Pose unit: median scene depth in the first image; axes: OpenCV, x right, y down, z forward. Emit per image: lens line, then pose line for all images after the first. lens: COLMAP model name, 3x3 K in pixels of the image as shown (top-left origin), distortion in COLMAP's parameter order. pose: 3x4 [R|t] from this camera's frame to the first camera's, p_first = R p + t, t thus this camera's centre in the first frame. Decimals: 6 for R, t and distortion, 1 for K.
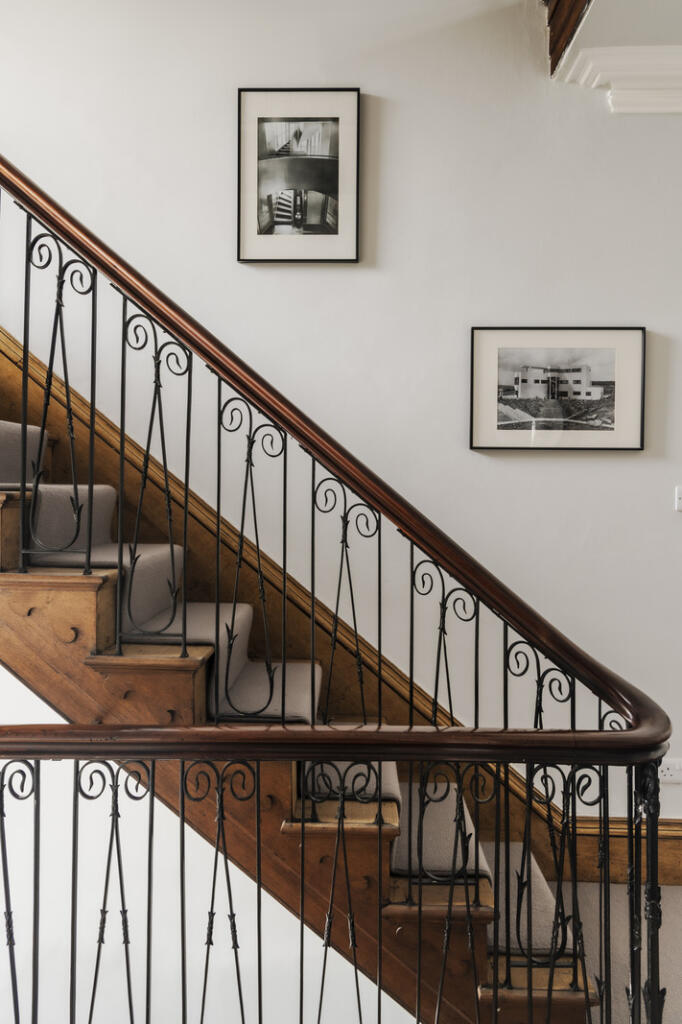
lens RADIAL K [[767.8, 0, 342.9], [0, 767.8, 510.7], [0, 0, 1]] dist [0.015465, 0.002788]
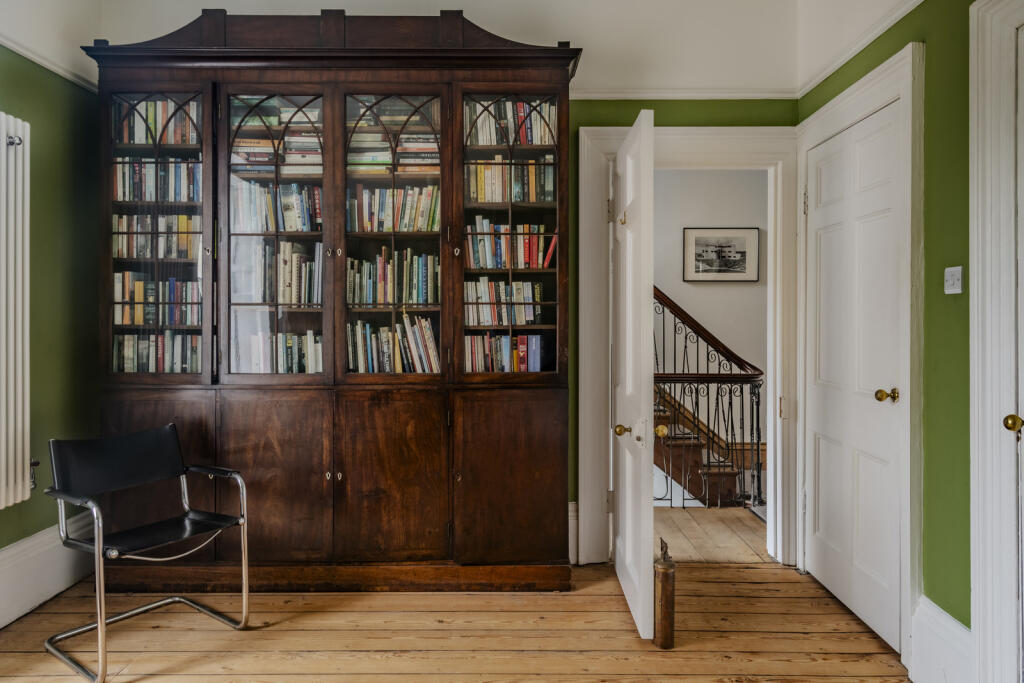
lens RADIAL K [[767.8, 0, 511.0], [0, 767.8, 340.6], [0, 0, 1]] dist [0.015465, 0.002788]
pose [[0.999295, -0.005216, 0.037191, -0.431284], [0.004823, 0.999932, 0.010638, 0.069009], [-0.037244, -0.010451, 0.999252, -1.261433]]
